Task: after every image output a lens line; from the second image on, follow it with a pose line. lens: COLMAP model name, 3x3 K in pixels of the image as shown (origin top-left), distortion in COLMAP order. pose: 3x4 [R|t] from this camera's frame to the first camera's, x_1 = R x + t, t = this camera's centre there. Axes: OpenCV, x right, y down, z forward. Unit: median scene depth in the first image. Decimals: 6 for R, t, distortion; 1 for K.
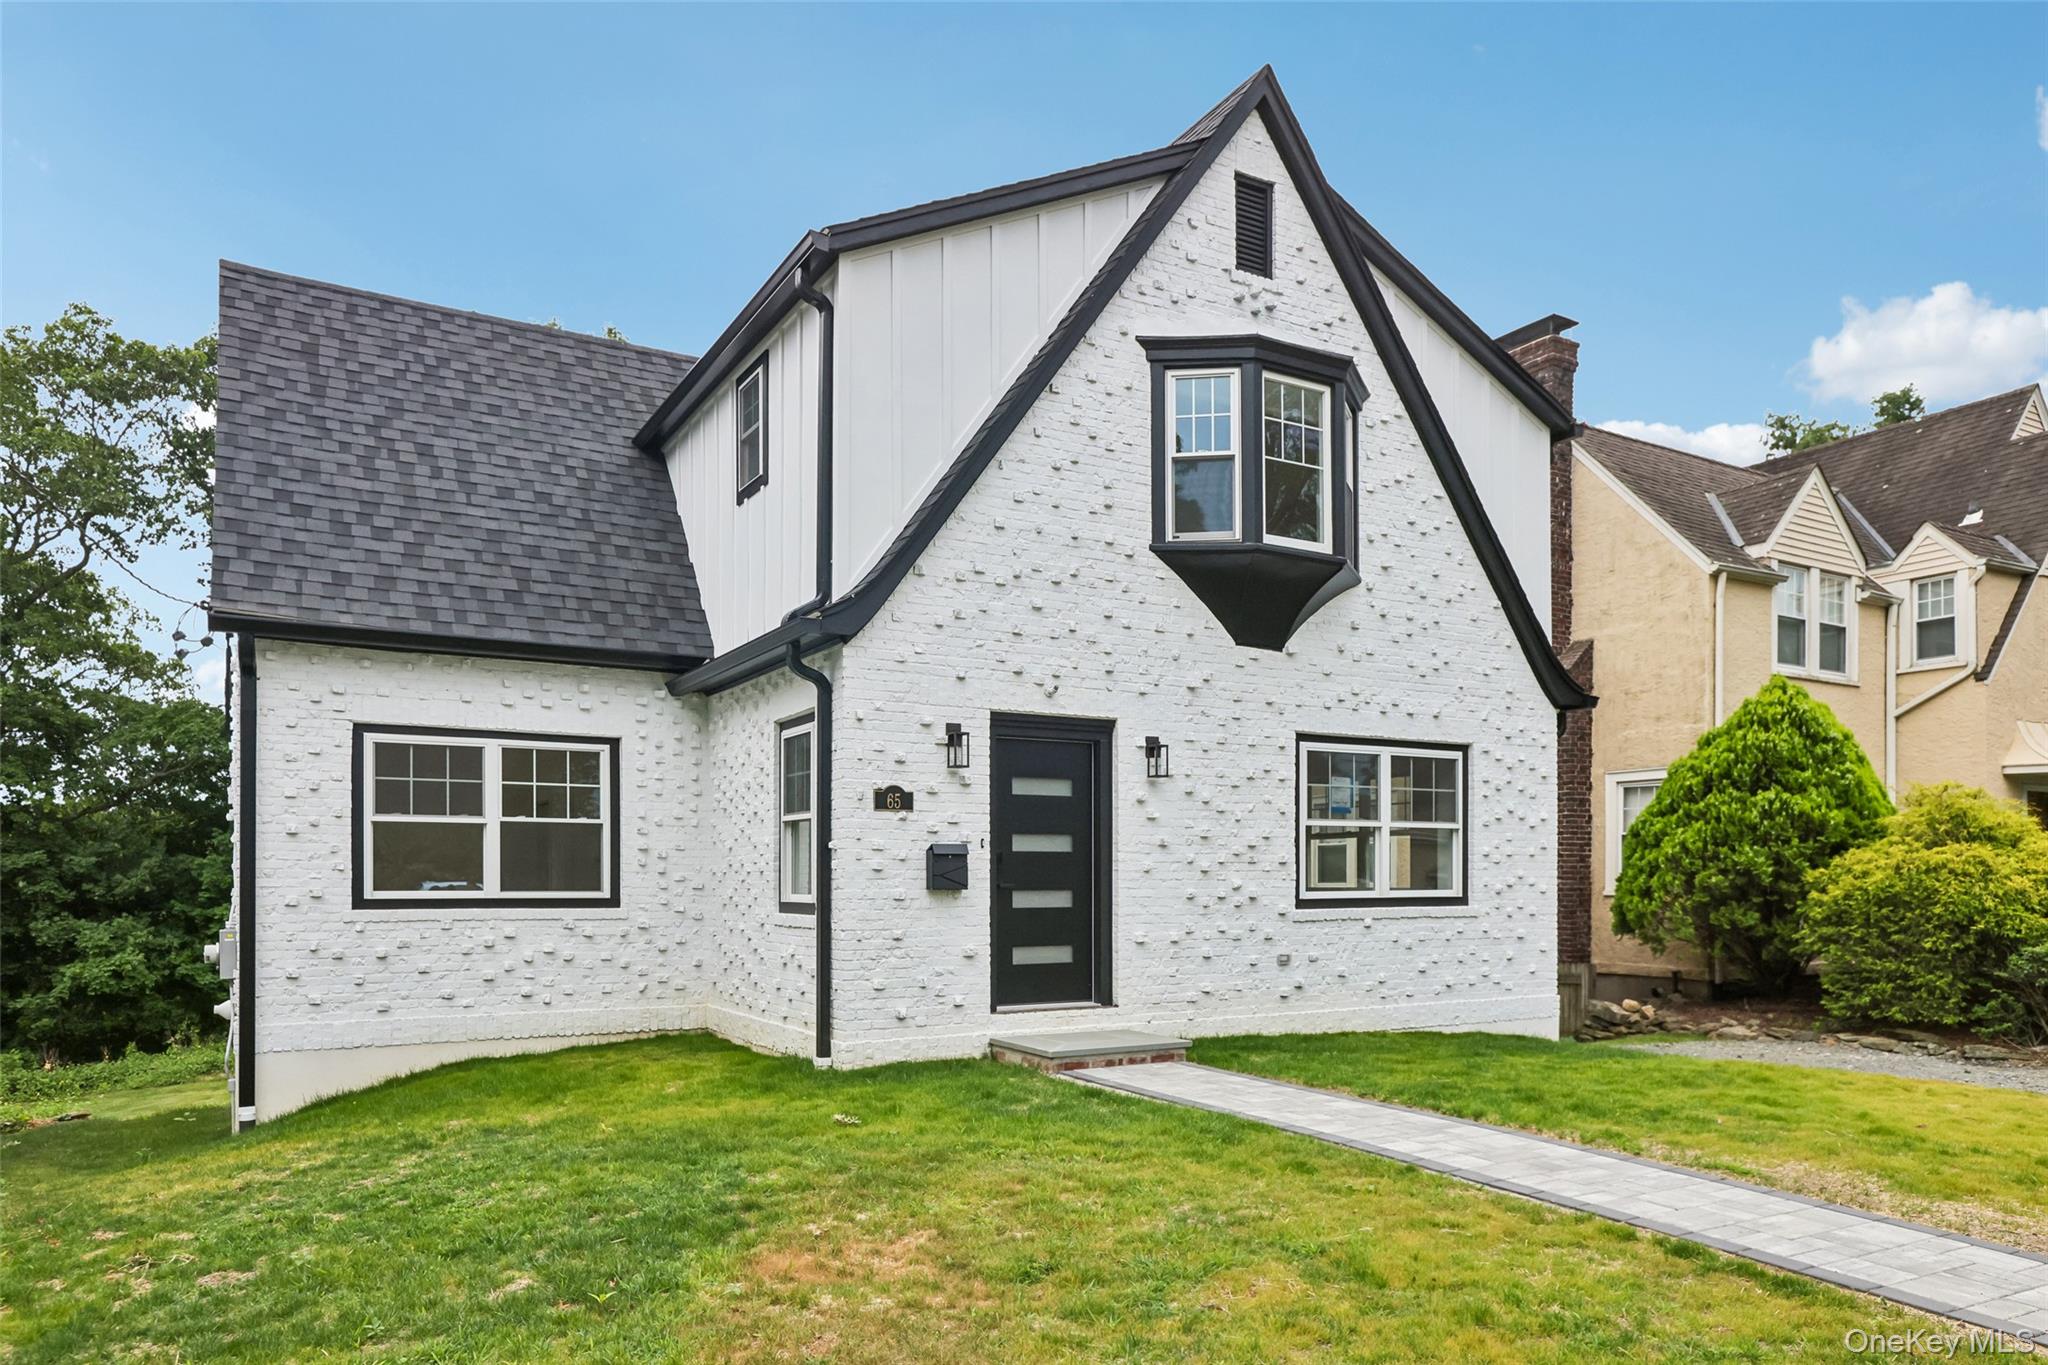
lens RADIAL K [[1319.8, 0, 1020.8], [0, 1319.8, 684.1], [0, 0, 1]] dist [-0.010670, 0.026241]
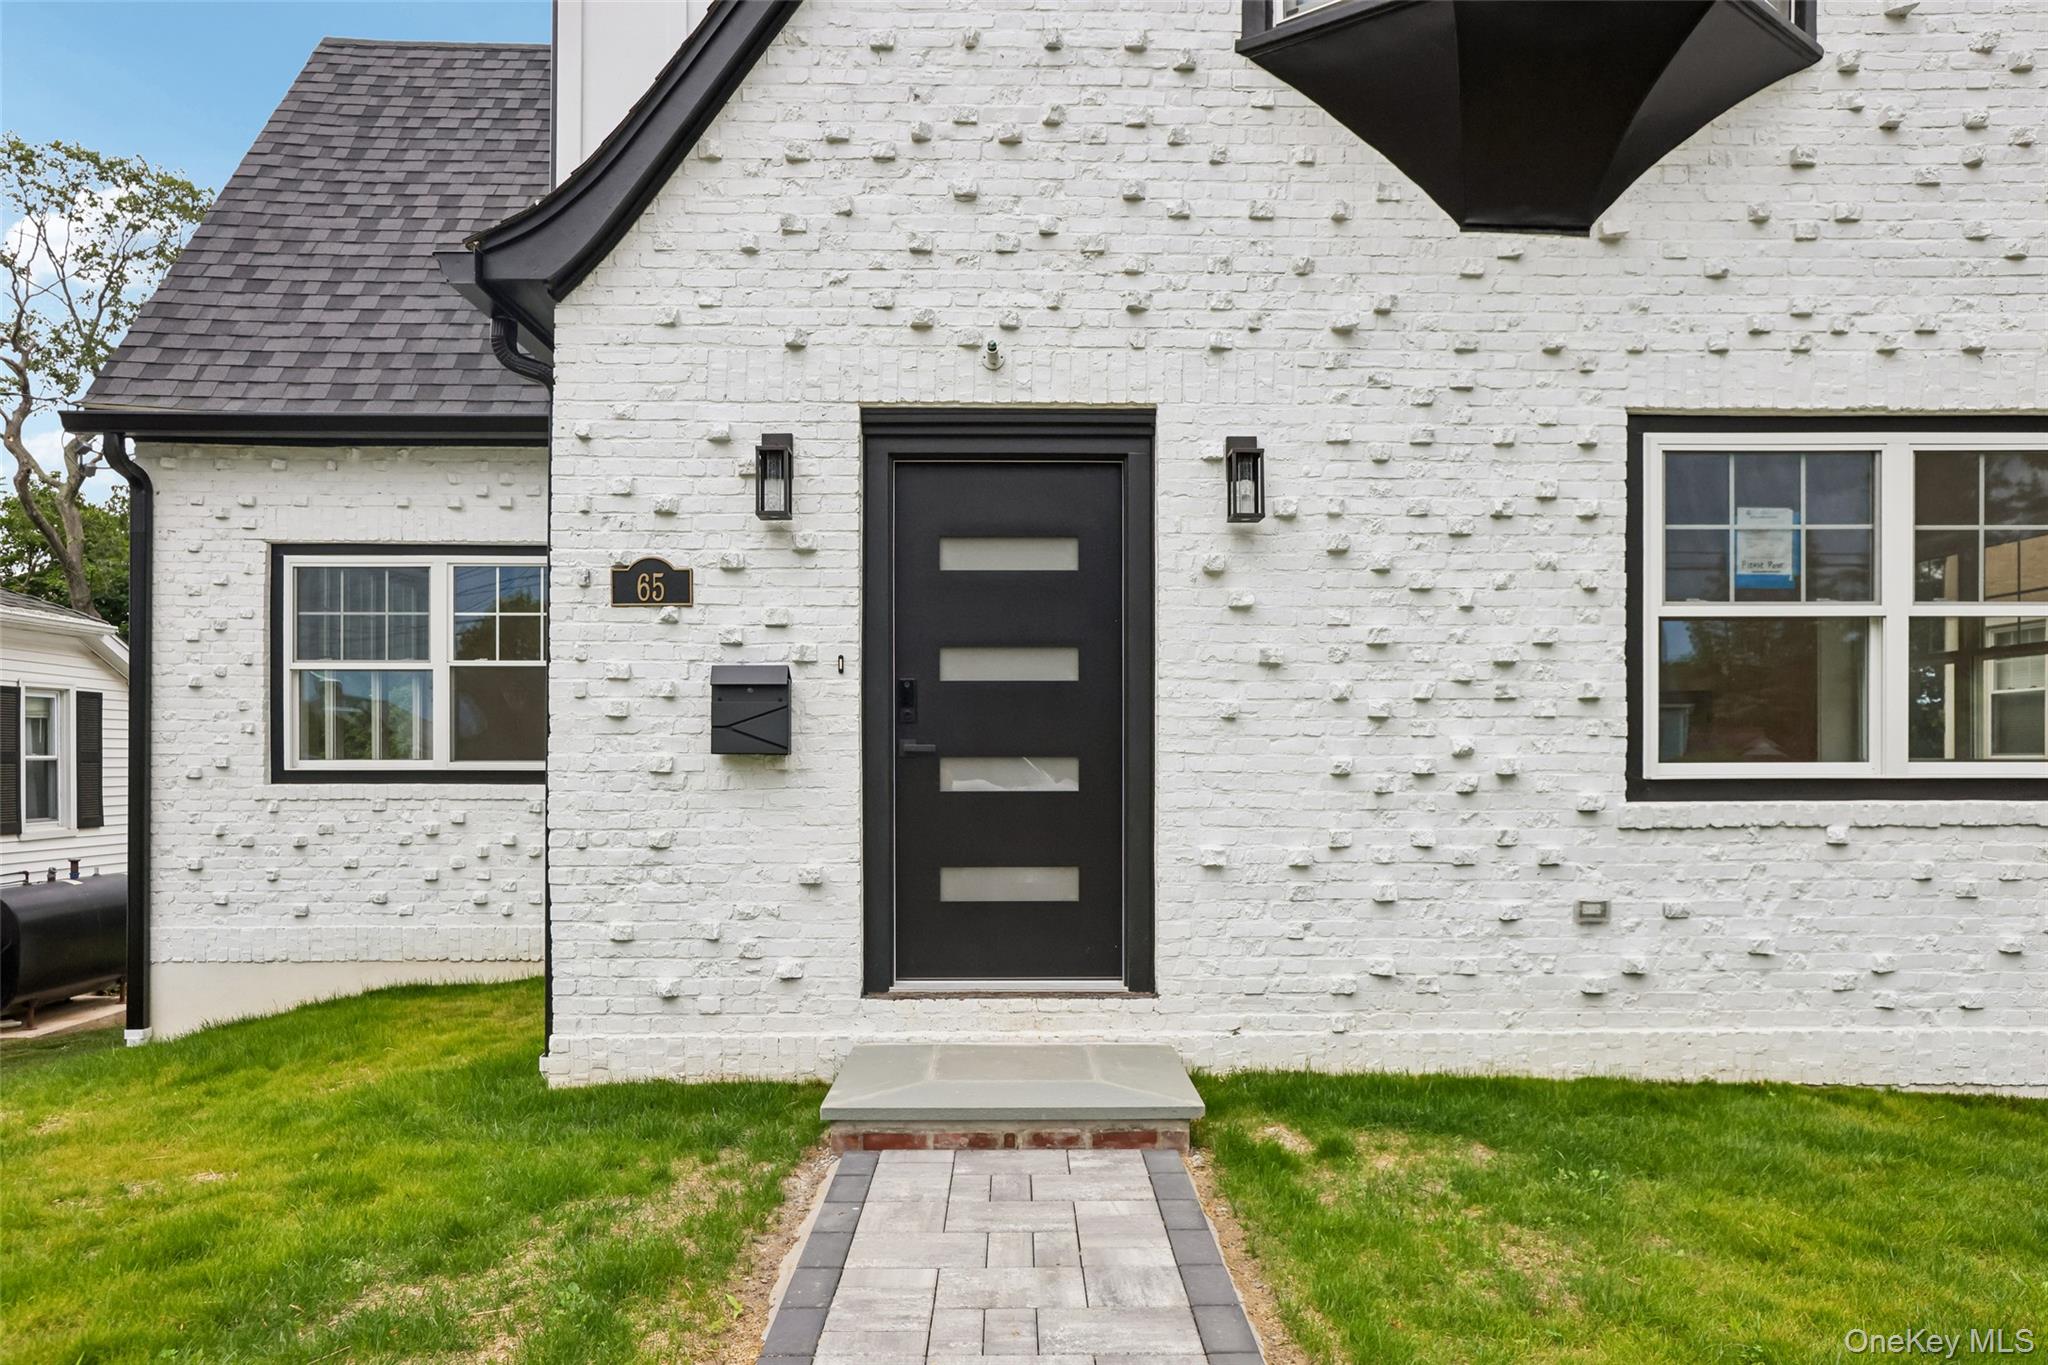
lens RADIAL K [[1319.8, 0, 1033.7], [0, 1319.8, 653.3], [0, 0, 1]] dist [-0.010670, 0.026241]
pose [[0.883454, -0.037221, -0.467038, 0.252055], [0.068270, 0.996427, 0.049730, 0.088265], [0.463518, -0.075819, 0.882838, 0.537808]]
